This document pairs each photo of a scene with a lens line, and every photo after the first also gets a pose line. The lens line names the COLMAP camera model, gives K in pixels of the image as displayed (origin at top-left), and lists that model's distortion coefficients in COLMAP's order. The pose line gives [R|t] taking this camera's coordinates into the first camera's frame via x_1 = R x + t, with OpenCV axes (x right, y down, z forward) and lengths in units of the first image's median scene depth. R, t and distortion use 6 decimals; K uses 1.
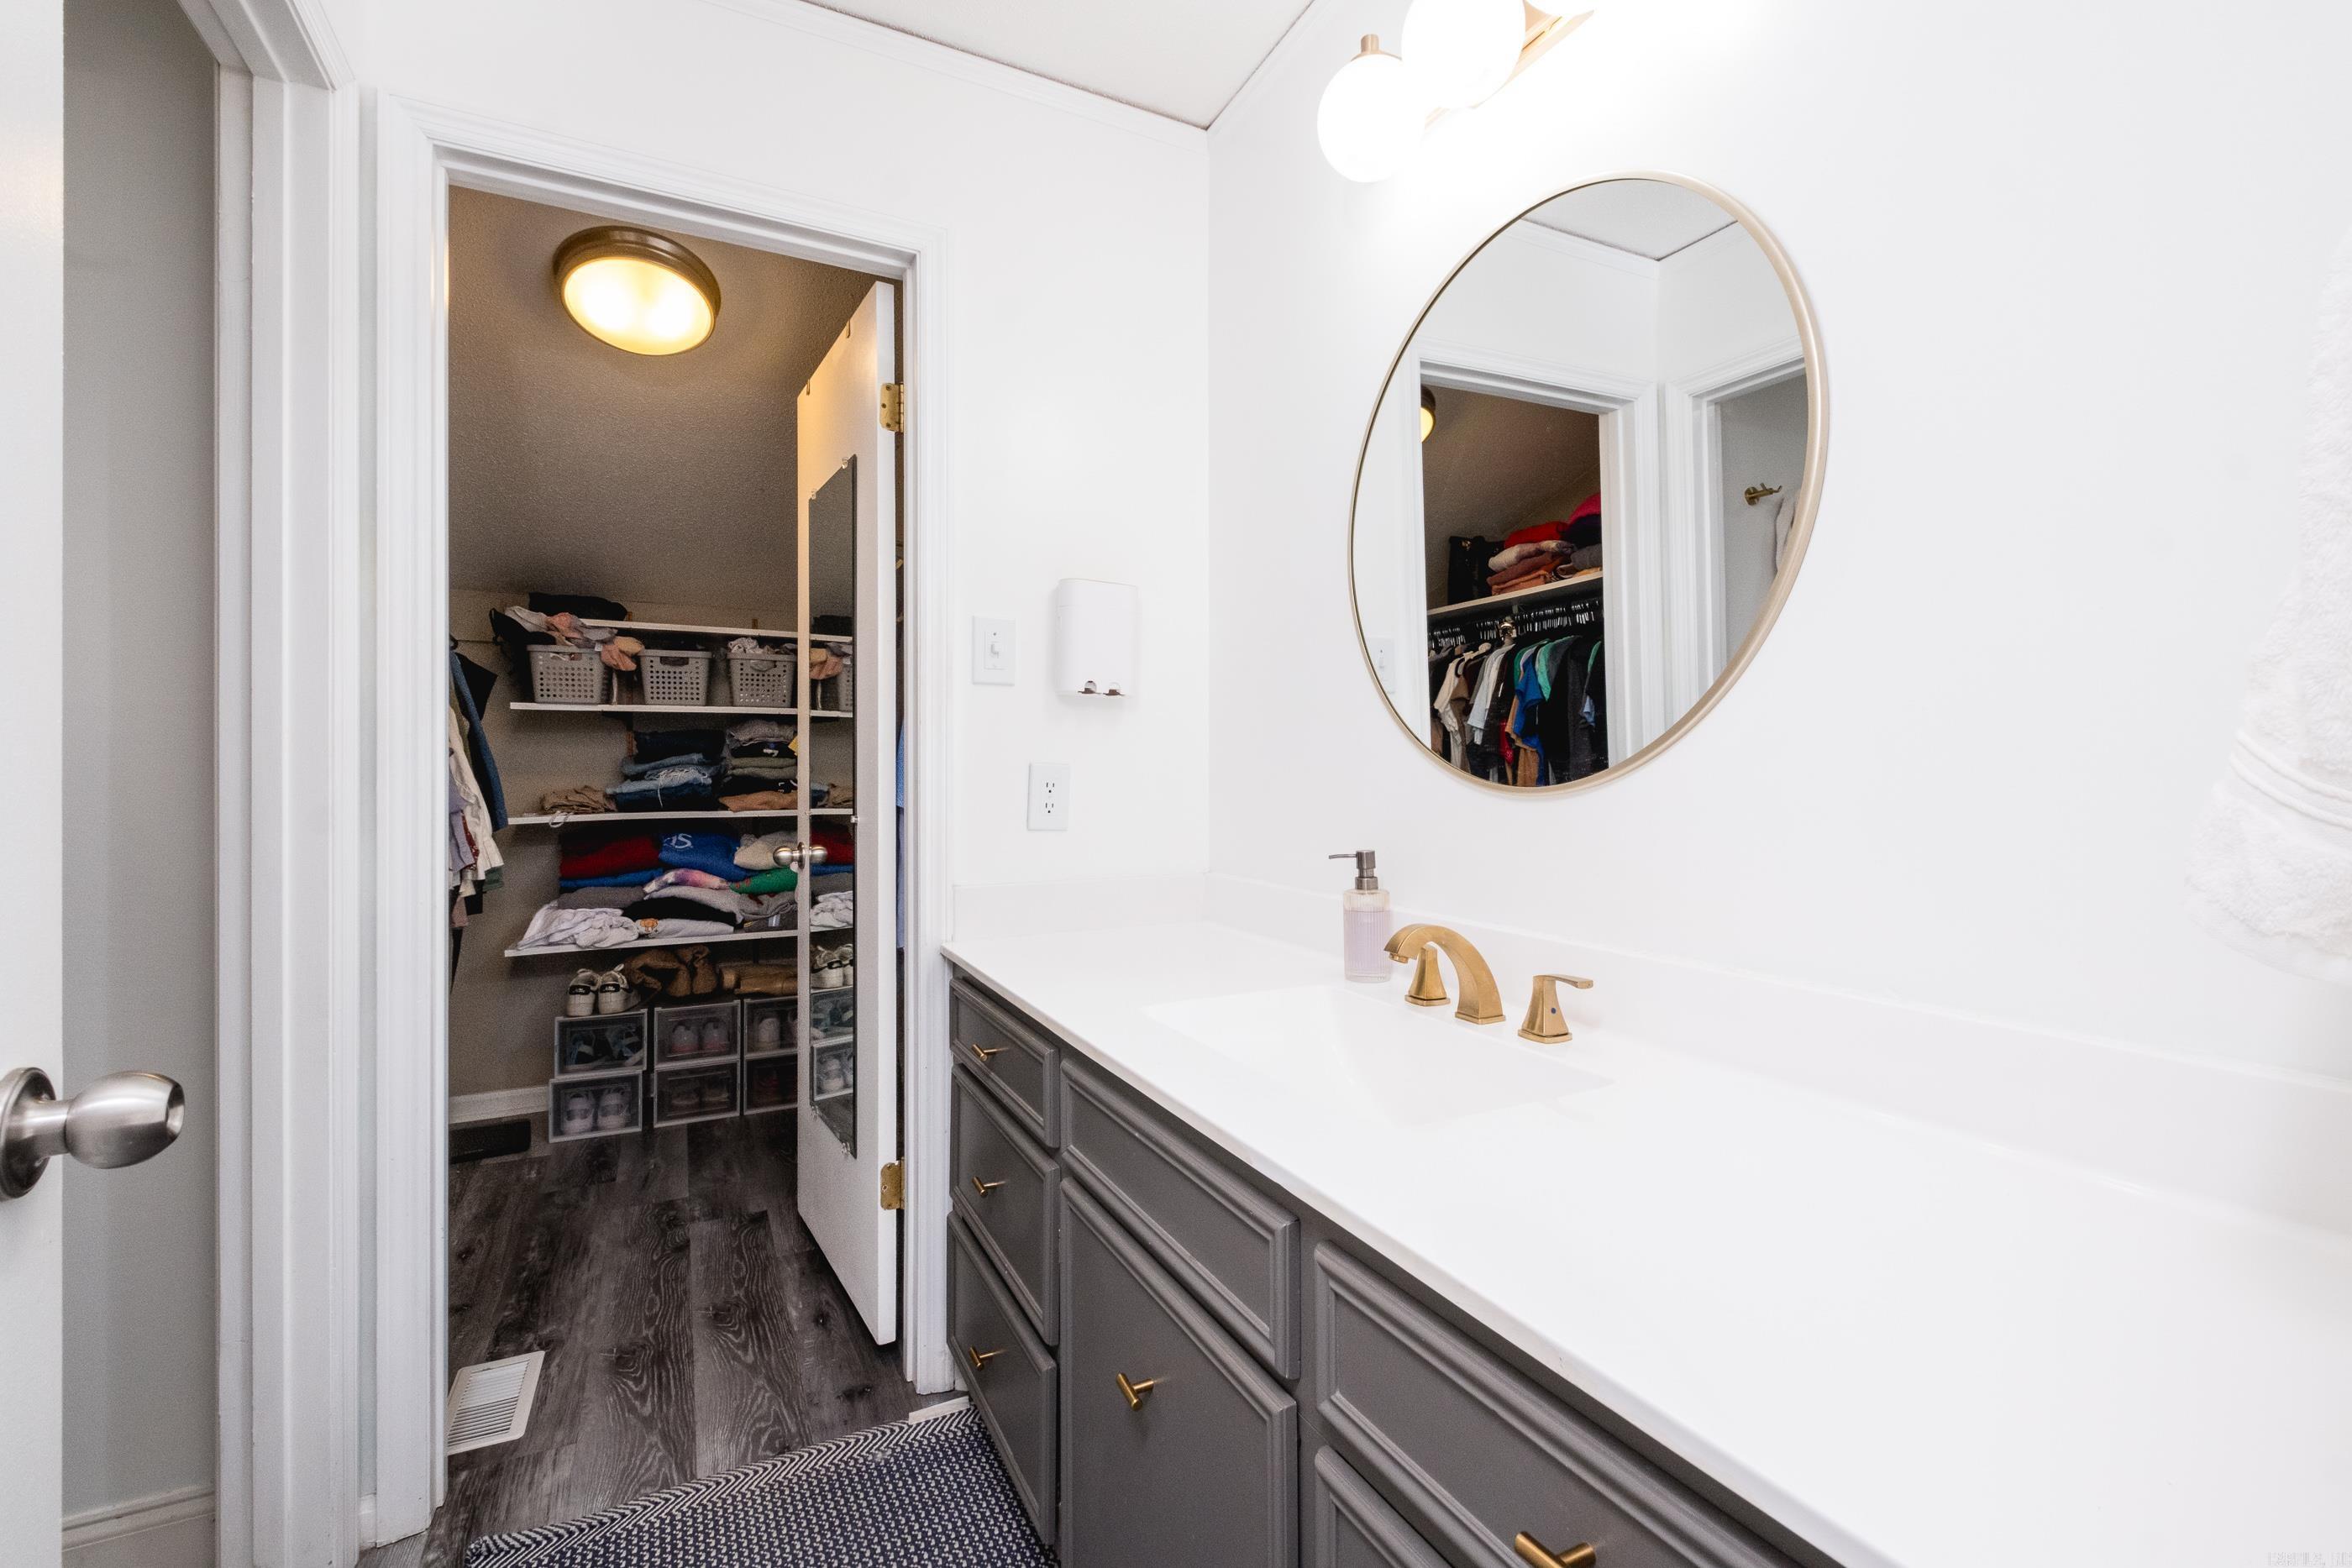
lens RADIAL K [[1027.2, 0, 1150.0], [0, 1027.2, 783.0], [0, 0, 1]] dist [0.001126, 0.000120]
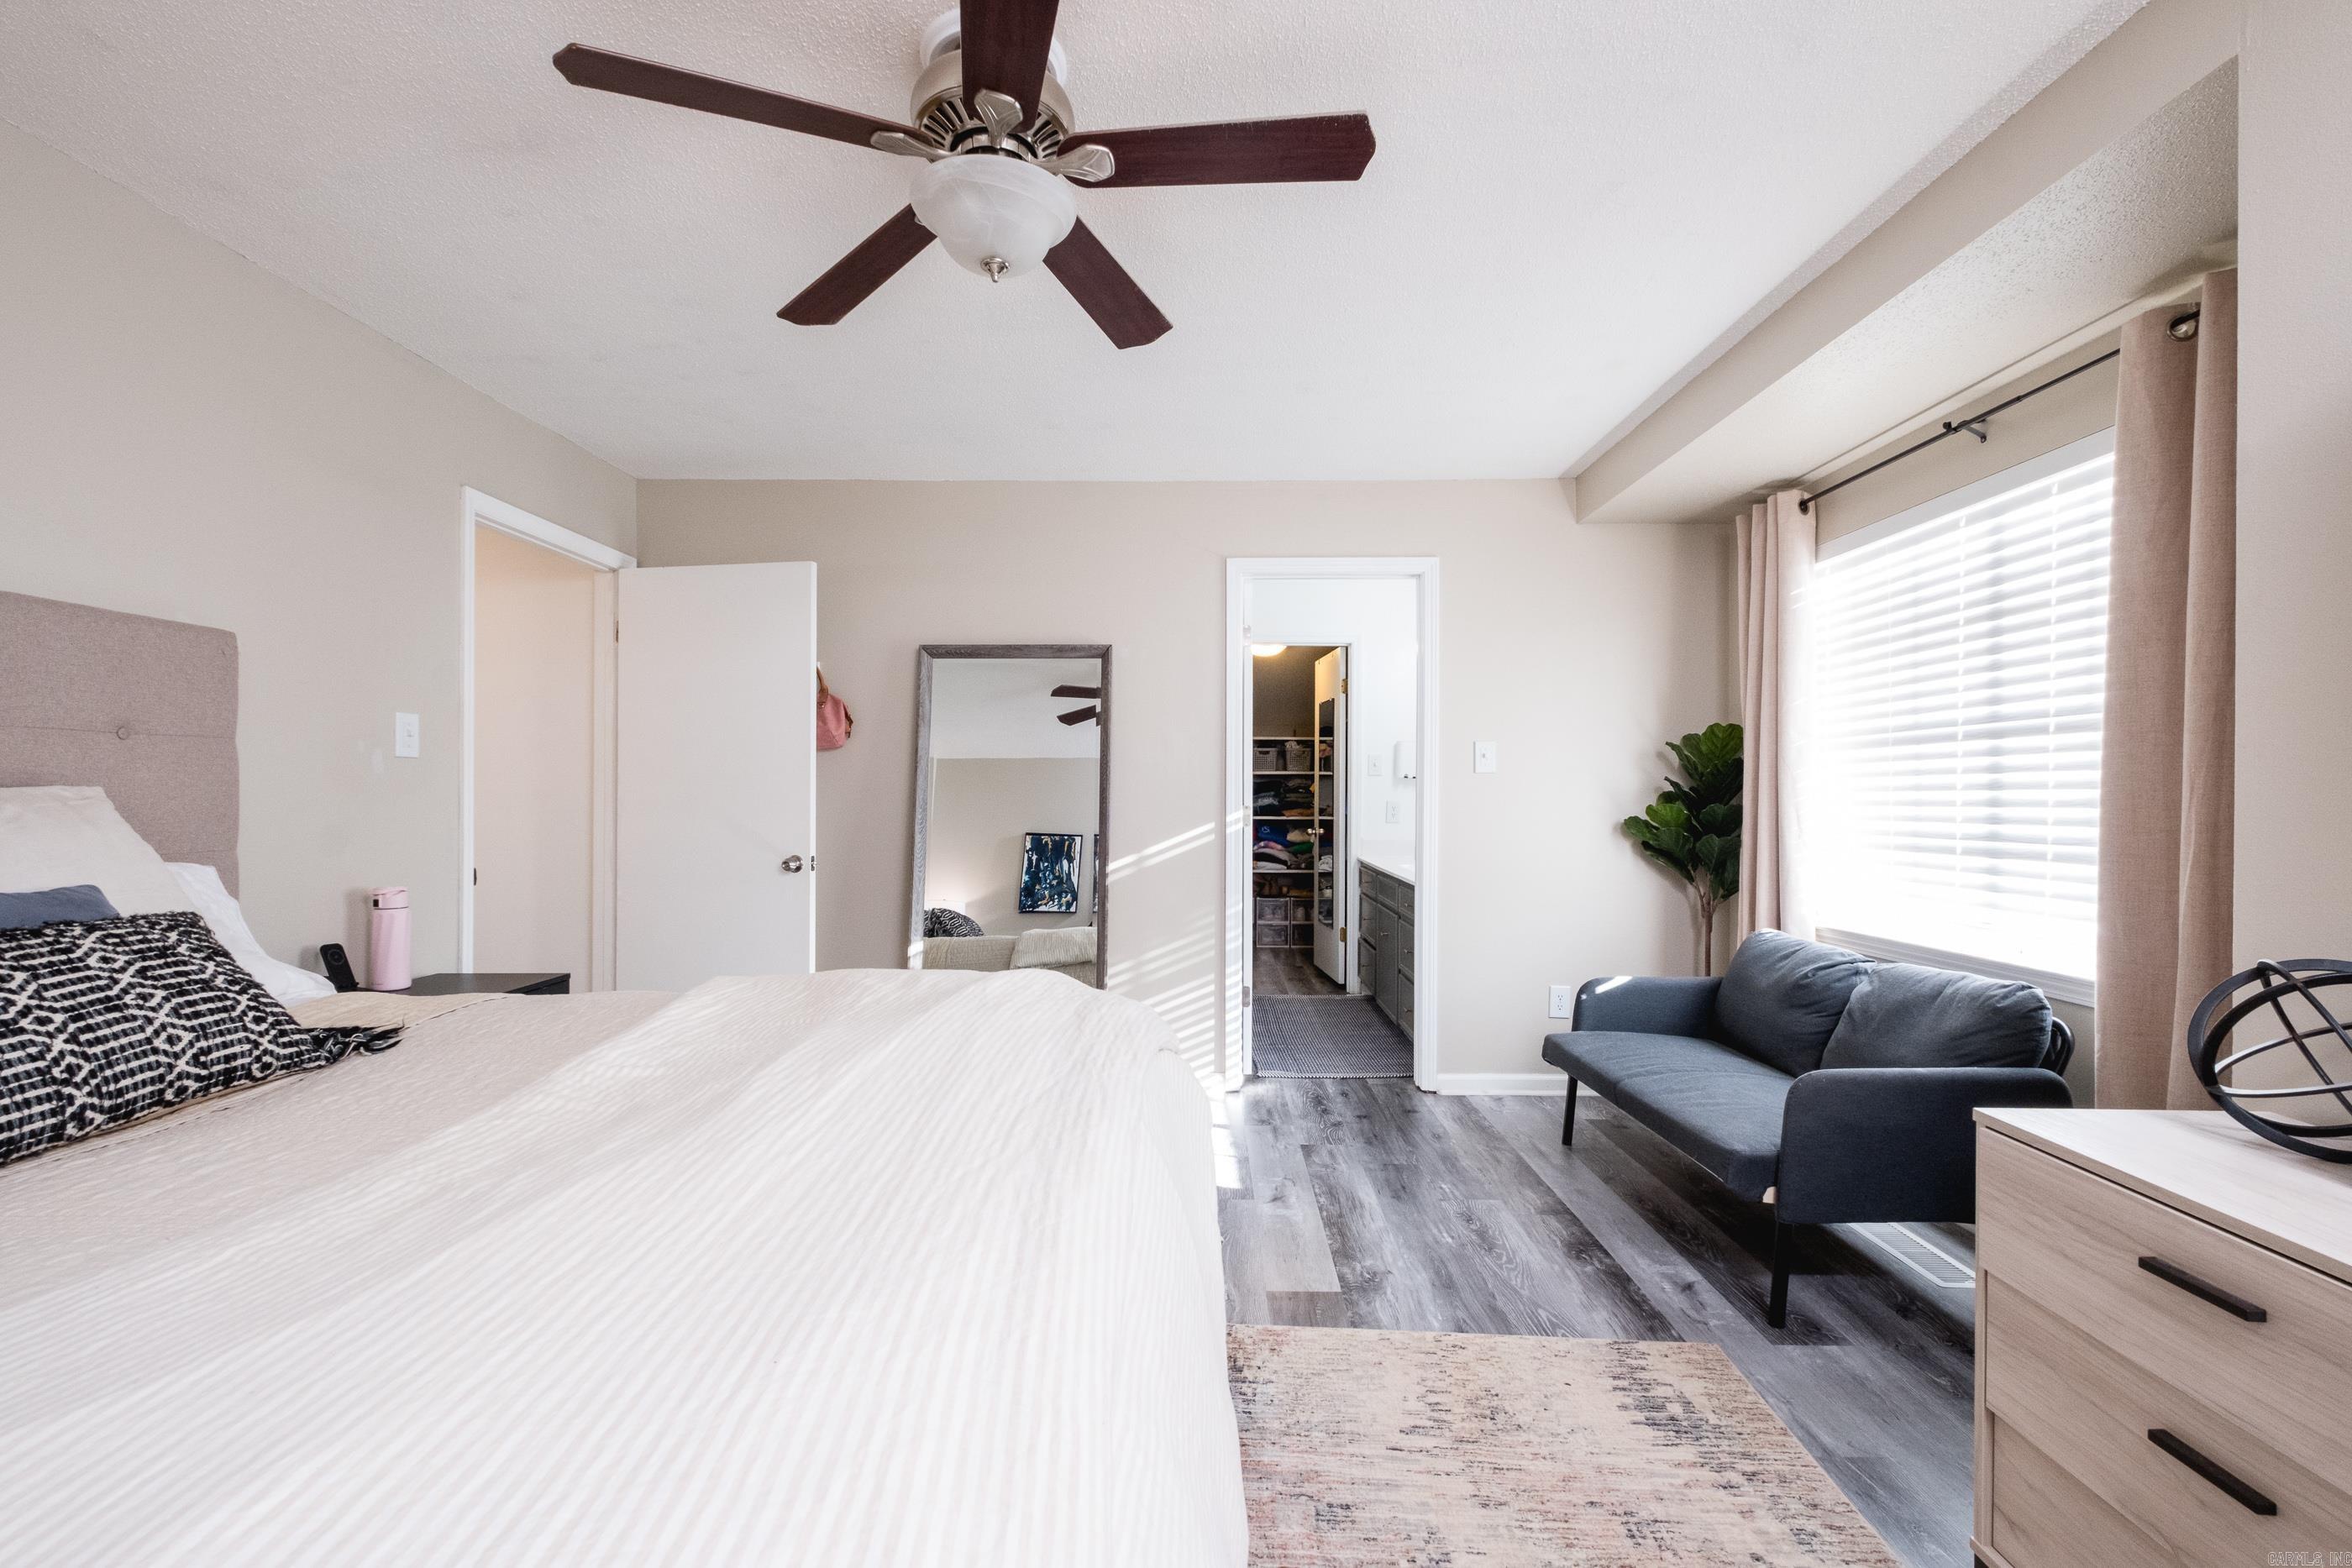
lens RADIAL K [[1027.2, 0, 1150.0], [0, 1027.2, 783.0], [0, 0, 1]] dist [0.001126, 0.000120]
pose [[0.885343, -0.001164, -0.464936, 0.394244], [-0.006964, 0.999851, -0.015764, -0.009342], [0.464885, 0.017195, 0.885204, -1.185138]]
